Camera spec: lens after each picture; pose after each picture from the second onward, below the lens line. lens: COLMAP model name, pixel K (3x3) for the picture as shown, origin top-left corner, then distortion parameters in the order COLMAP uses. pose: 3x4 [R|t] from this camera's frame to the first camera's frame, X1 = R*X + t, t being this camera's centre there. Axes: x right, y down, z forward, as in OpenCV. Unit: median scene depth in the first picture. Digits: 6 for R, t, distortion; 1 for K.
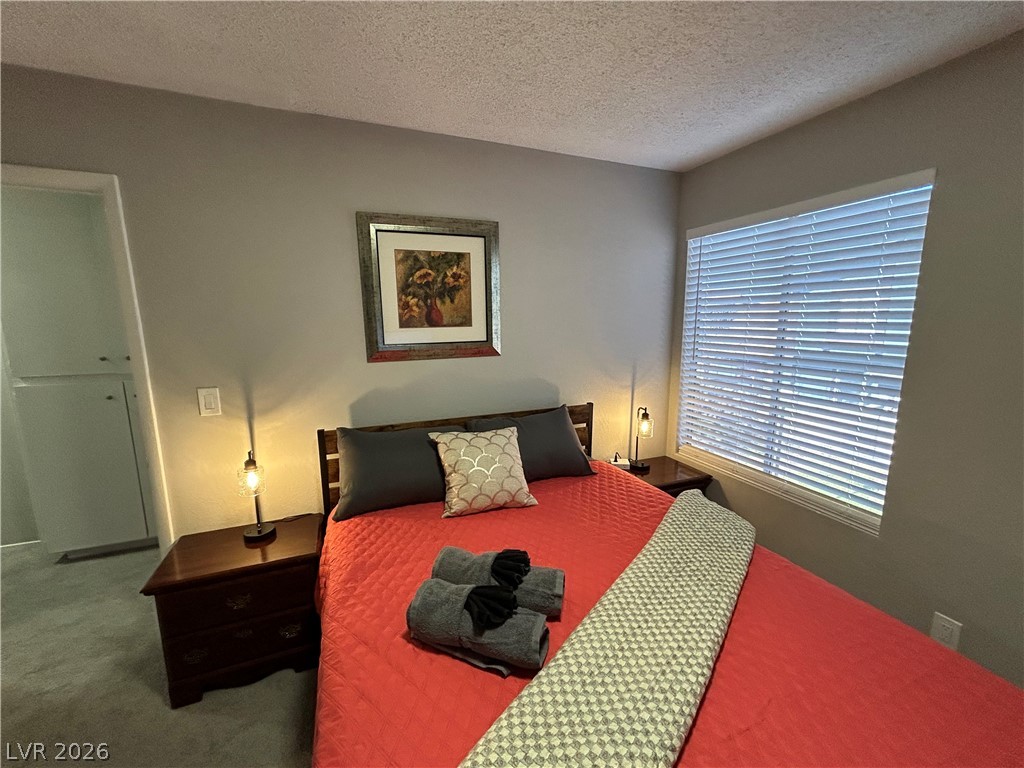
lens RADIAL K [[411.2, 0, 514.0], [0, 411.2, 382.3], [0, 0, 1]] dist [-0.004606, 0.001434]
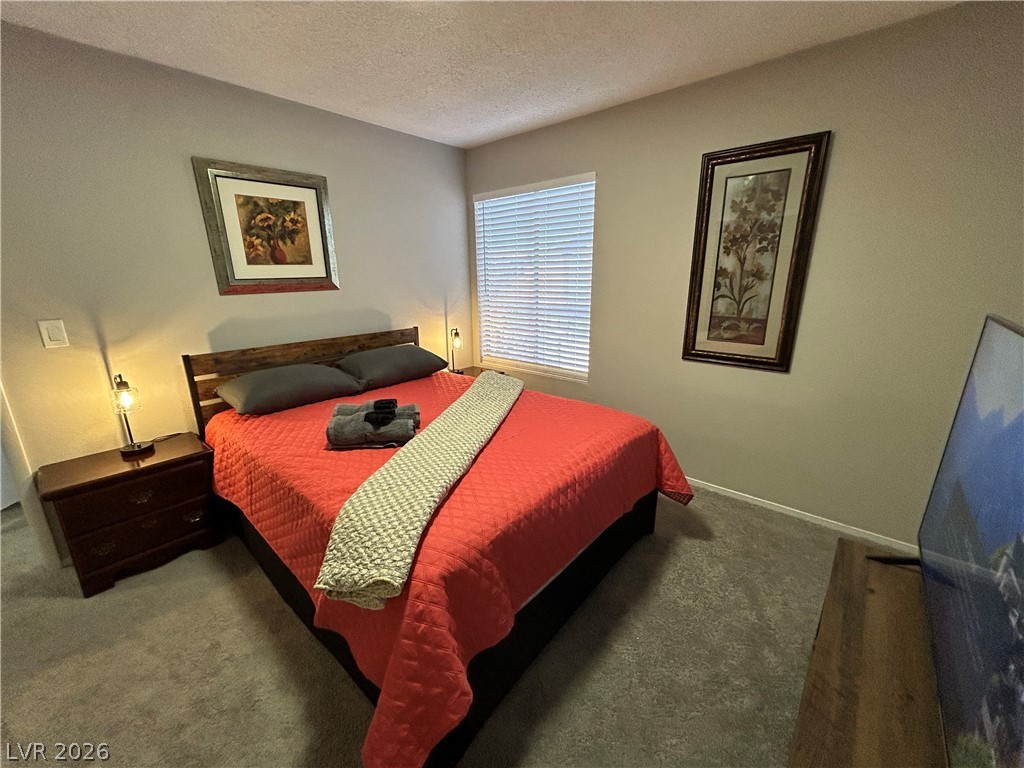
lens RADIAL K [[411.2, 0, 517.5], [0, 411.2, 384.8], [0, 0, 1]] dist [-0.004606, 0.001434]
pose [[0.893049, -0.122897, 0.432851, -0.139725], [0.079023, 0.989863, 0.118009, 0.127846], [-0.442966, -0.071183, 0.893708, -0.402980]]
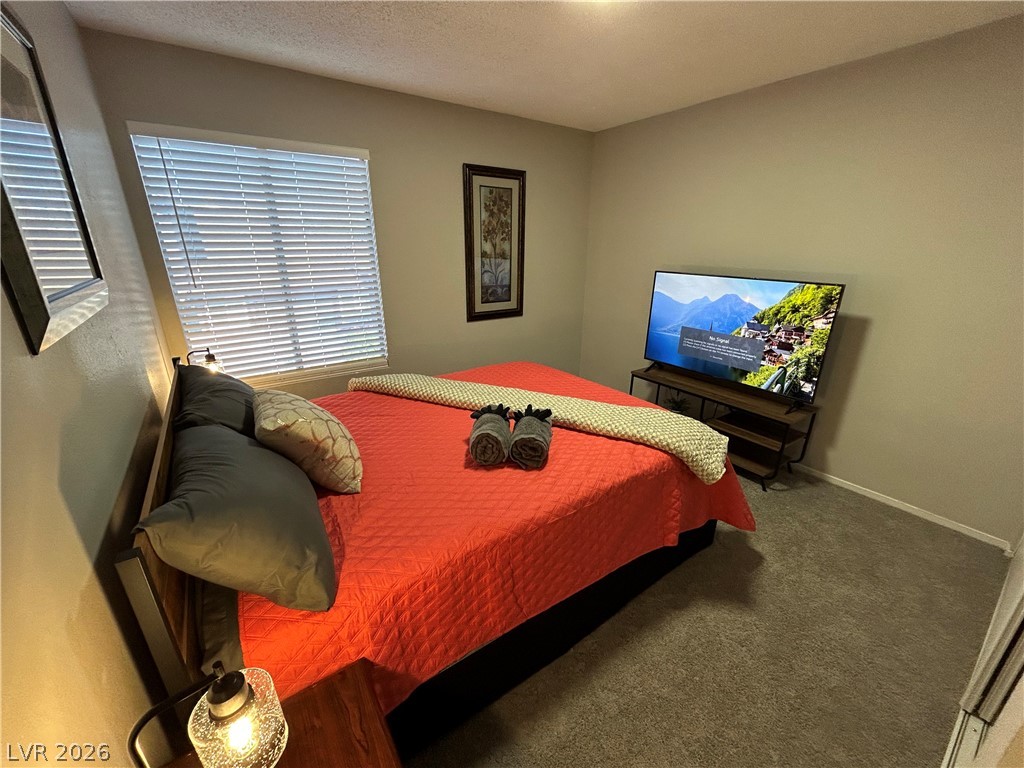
lens RADIAL K [[411.2, 0, 511.1], [0, 411.2, 384.1], [0, 0, 1]] dist [-0.004606, 0.001434]
pose [[-0.218663, -0.318925, 0.922211, -0.775340], [0.153195, 0.922142, 0.355225, -0.092117], [-0.963700, 0.218953, -0.152781, 0.659677]]
